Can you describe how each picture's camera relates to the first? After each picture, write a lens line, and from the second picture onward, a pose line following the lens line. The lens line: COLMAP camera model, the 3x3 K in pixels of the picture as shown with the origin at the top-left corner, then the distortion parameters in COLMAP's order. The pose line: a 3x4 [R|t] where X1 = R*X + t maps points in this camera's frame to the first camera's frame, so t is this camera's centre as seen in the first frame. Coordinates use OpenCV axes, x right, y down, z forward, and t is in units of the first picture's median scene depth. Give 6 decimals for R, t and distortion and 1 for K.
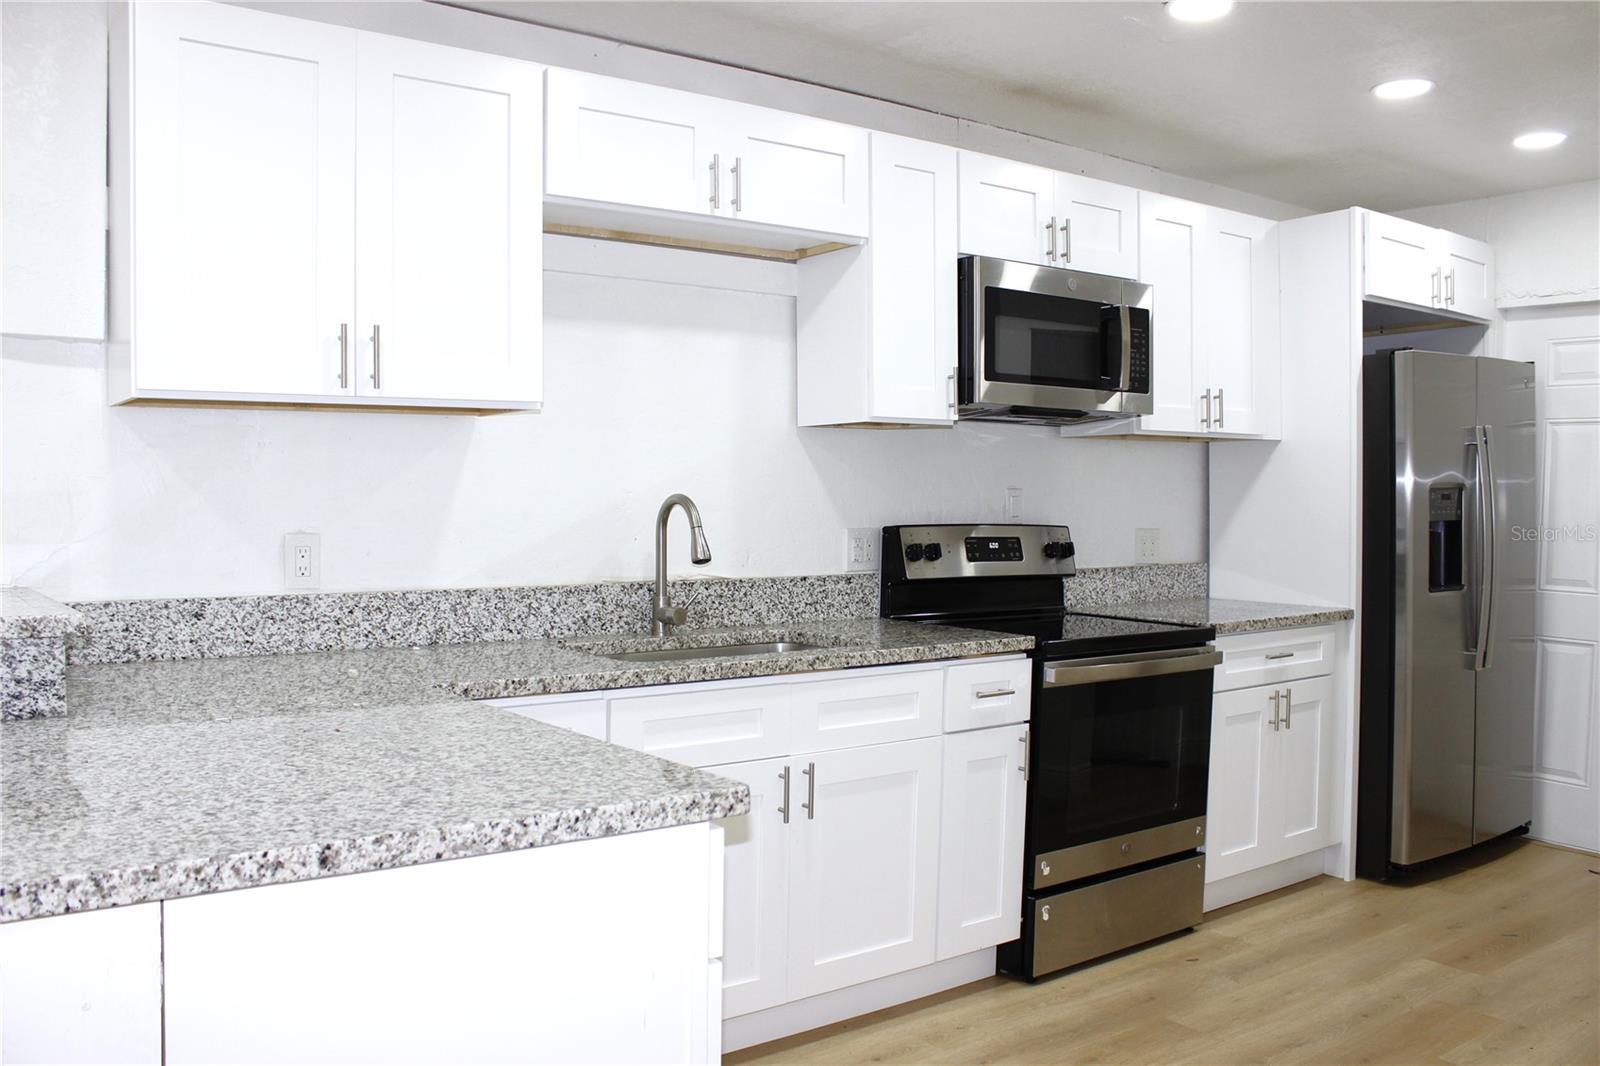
lens RADIAL K [[1330.7, 0, 761.0], [0, 1330.7, 529.8], [0, 0, 1]] dist [-0.113288, 0.065046]
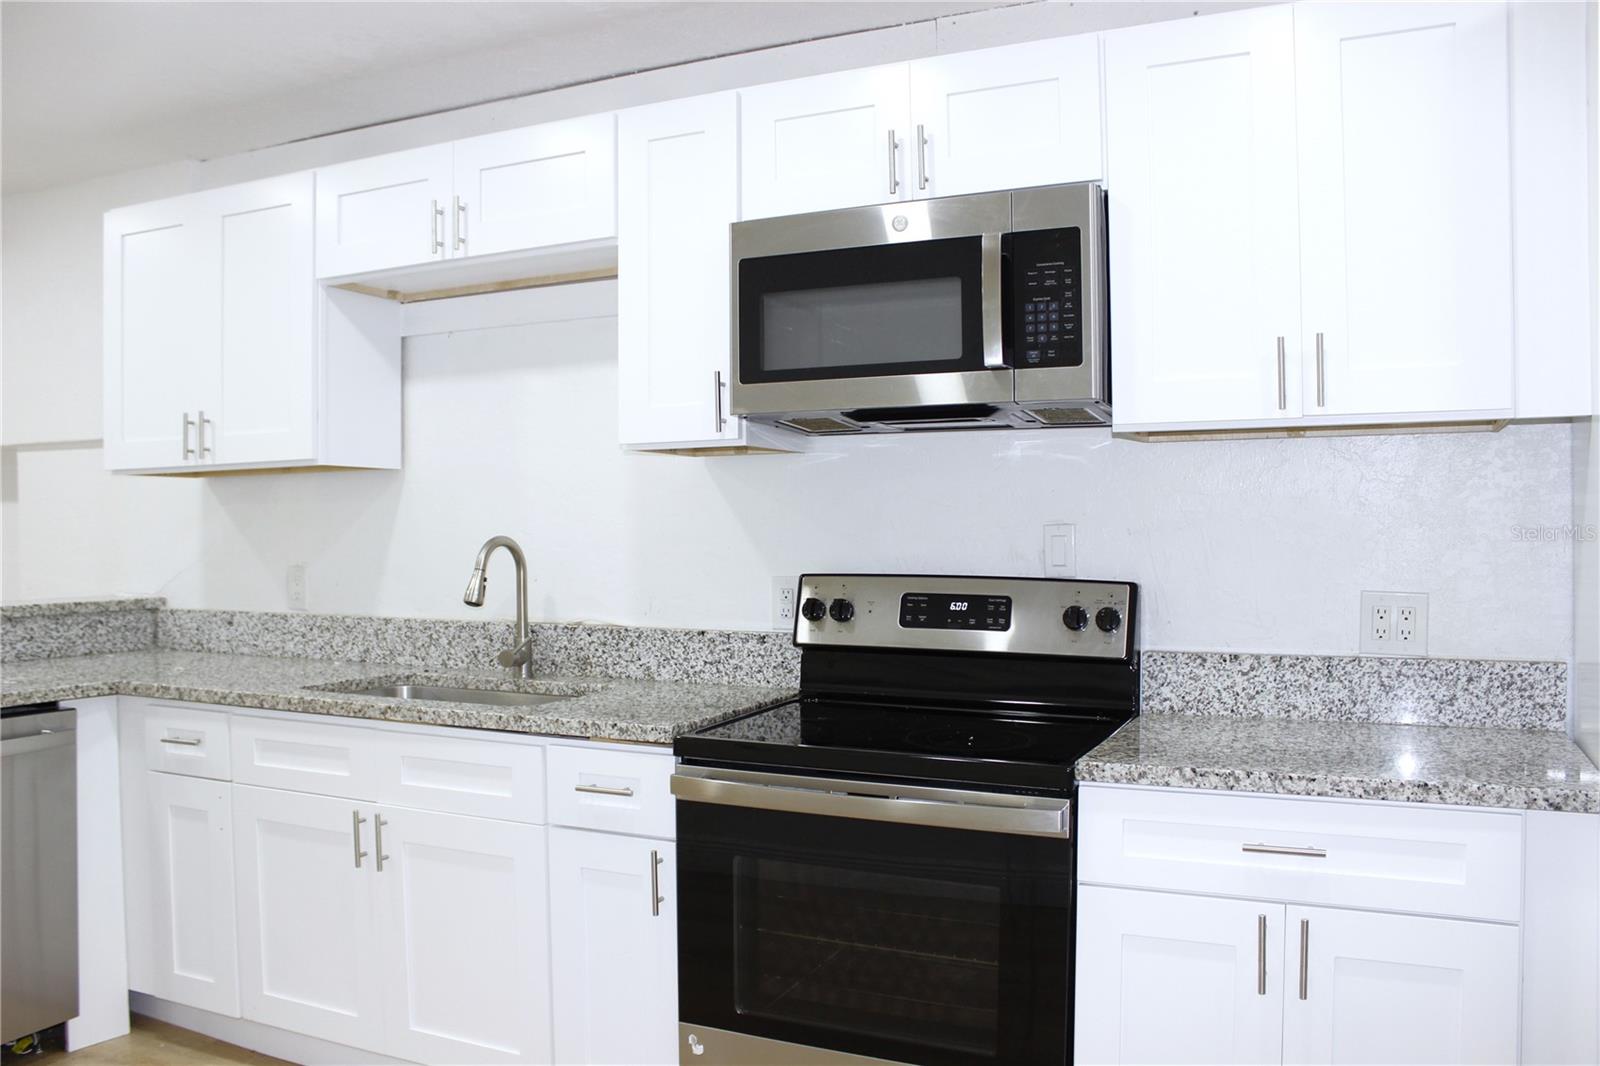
lens RADIAL K [[1356.4, 0, 796.7], [0, 1356.4, 530.4], [0, 0, 1]] dist [-0.105174, 0.022166]
pose [[0.462511, -0.002336, -0.886611, 0.947549], [-0.014137, 0.999850, -0.010009, -0.024256], [0.886501, 0.017163, 0.462409, 0.733306]]
